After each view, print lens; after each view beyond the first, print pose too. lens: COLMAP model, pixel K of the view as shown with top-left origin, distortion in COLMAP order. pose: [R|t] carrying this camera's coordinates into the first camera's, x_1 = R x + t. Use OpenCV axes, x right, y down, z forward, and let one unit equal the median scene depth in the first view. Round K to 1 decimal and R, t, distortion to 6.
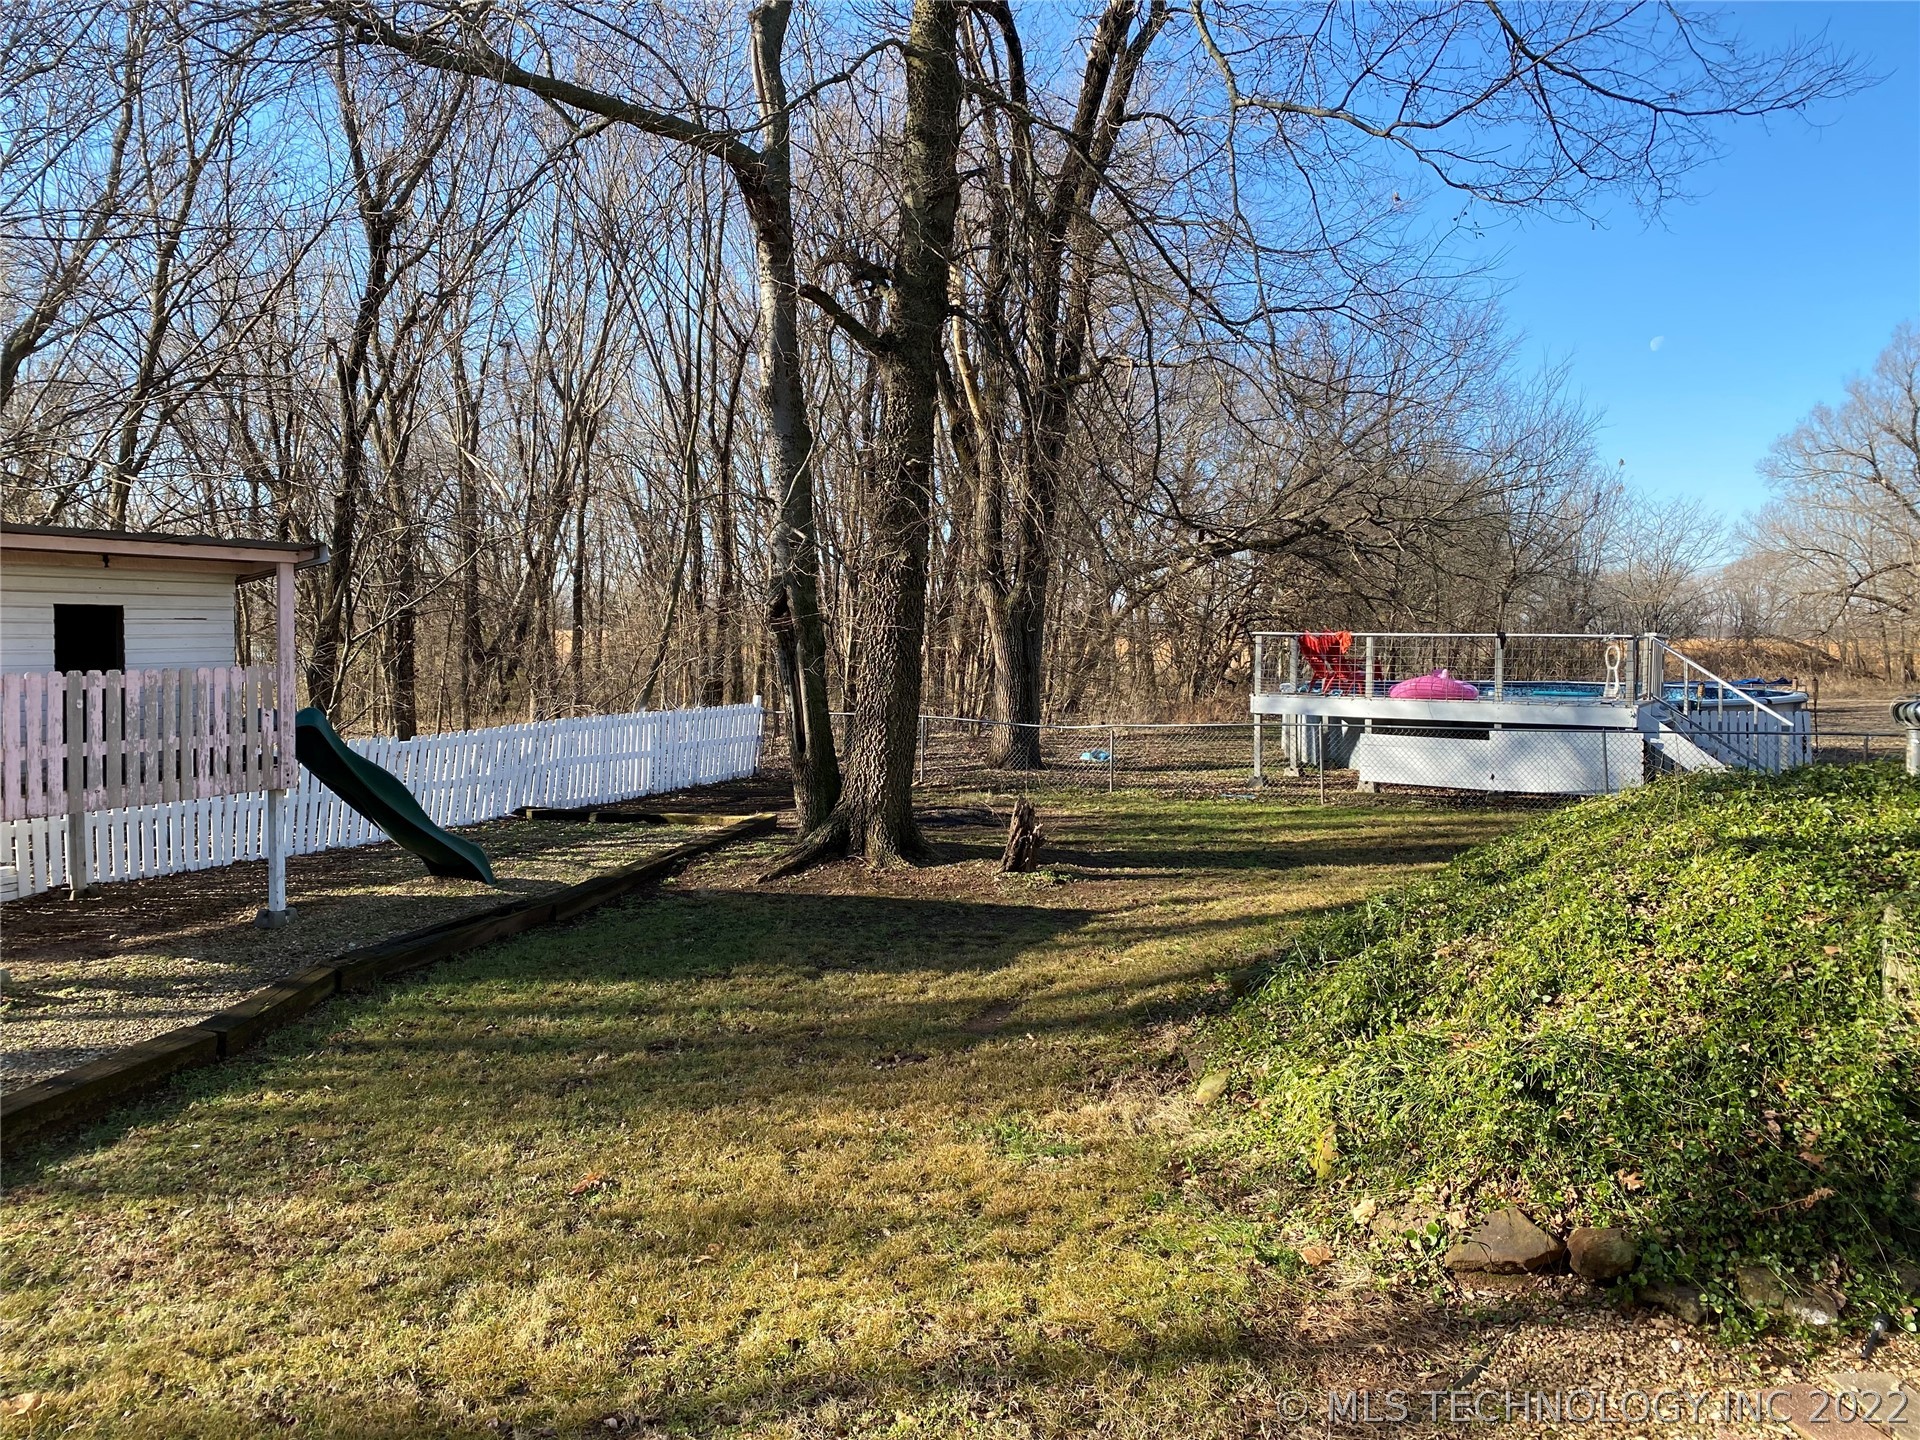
lens RADIAL K [[1468.1, 0, 948.4], [0, 1468.1, 687.0], [0, 0, 1]] dist [0.021549, -0.011005]
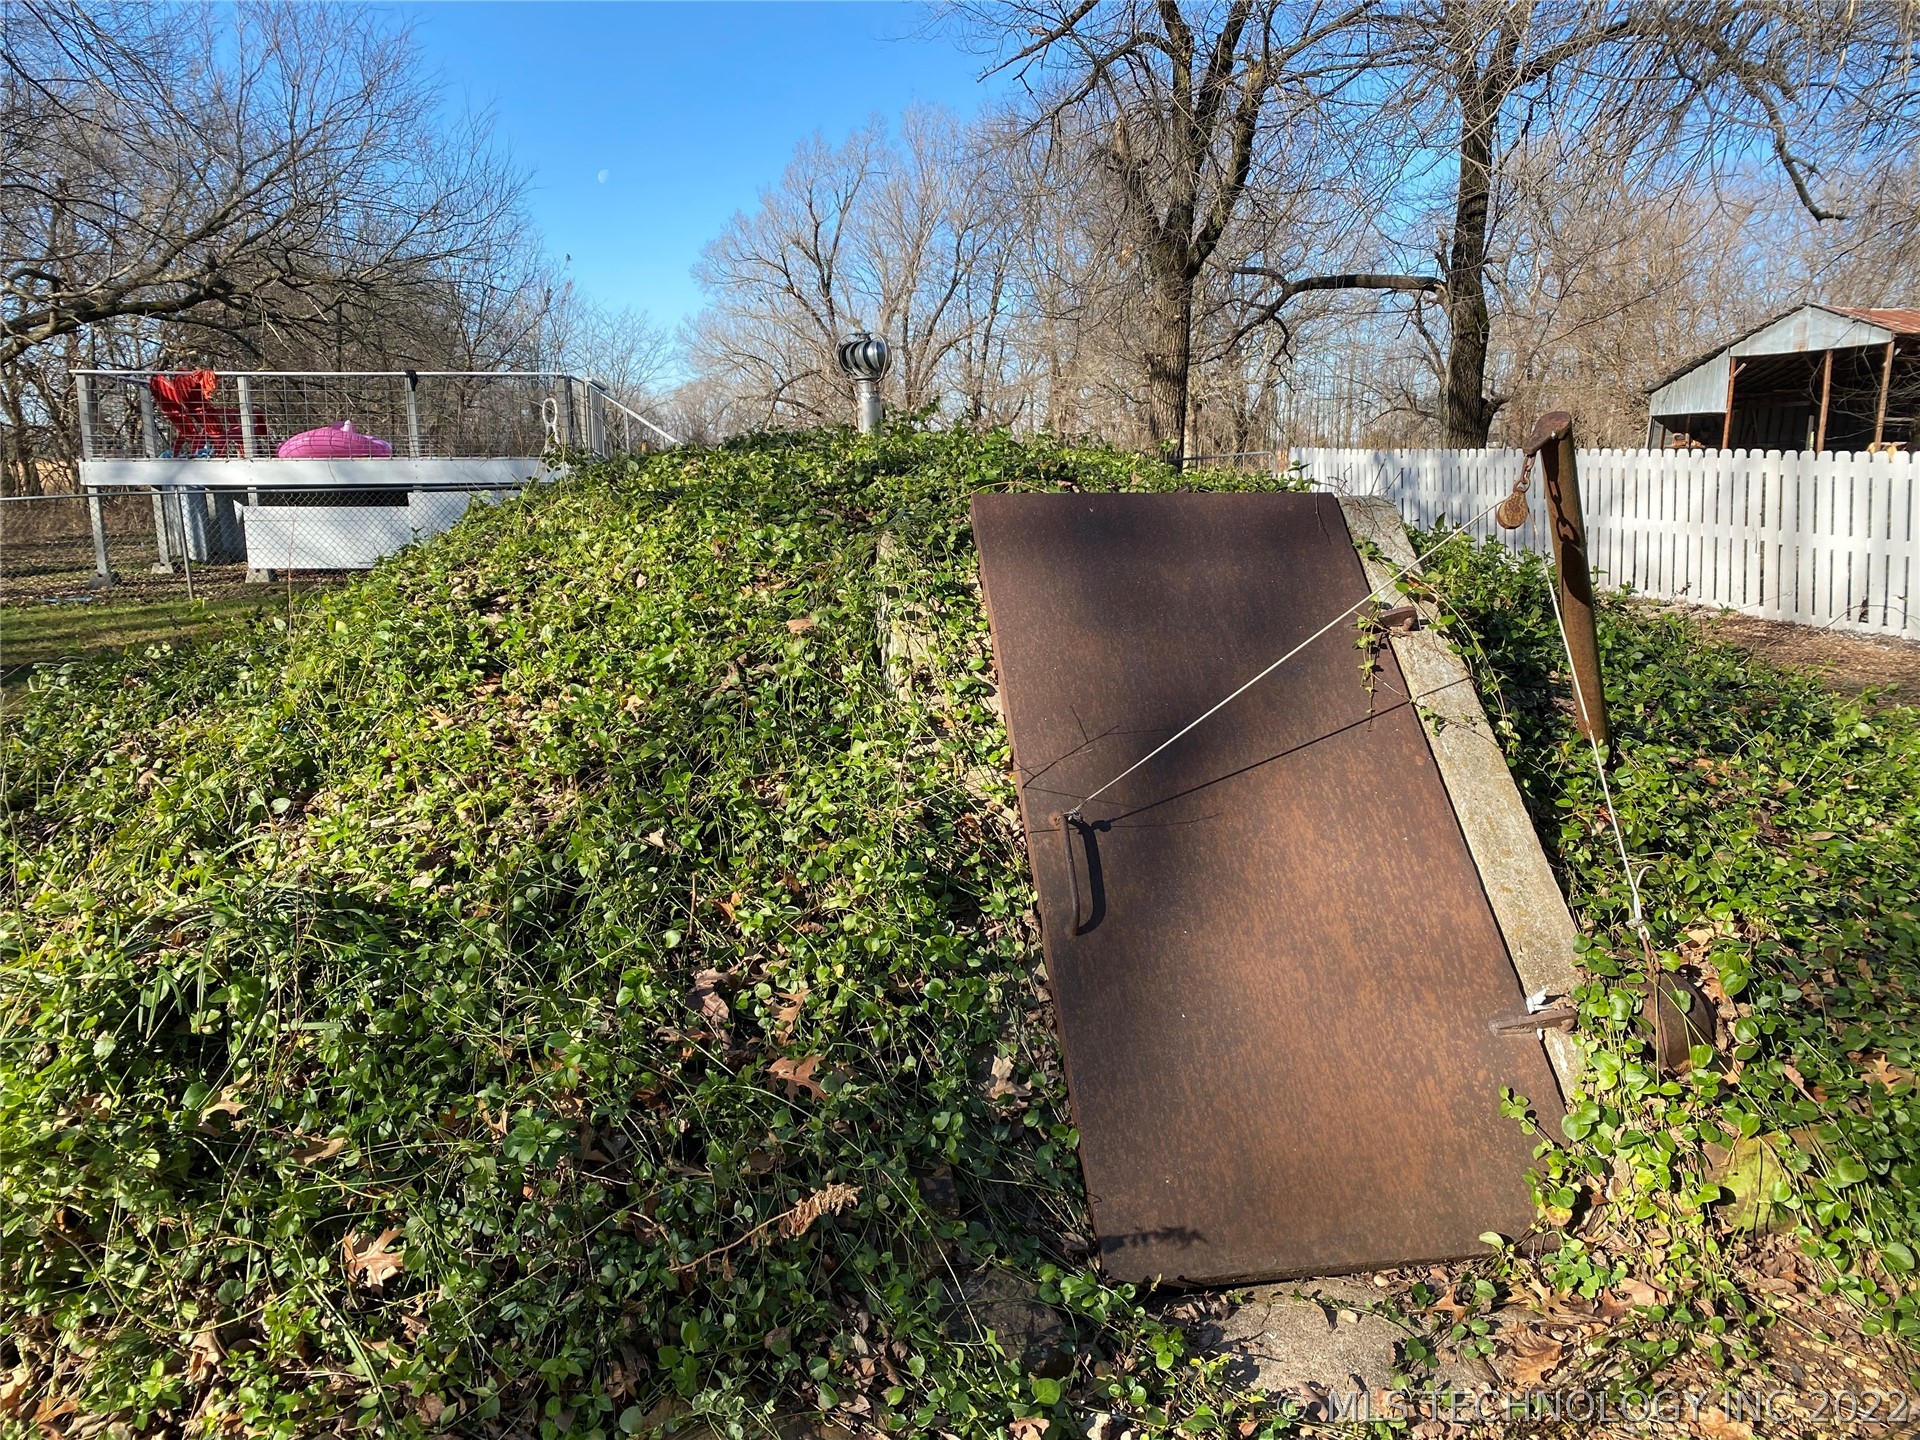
lens RADIAL K [[1434.7, 0, 960.0], [0, 1434.7, 720.0], [0, 0, 1]] dist [0.089730, -0.178539]
pose [[0.782576, -0.124745, 0.609929, 0.248713], [0.038379, 0.987523, 0.152729, 0.102990], [-0.621370, -0.096113, 0.777600, 0.429892]]
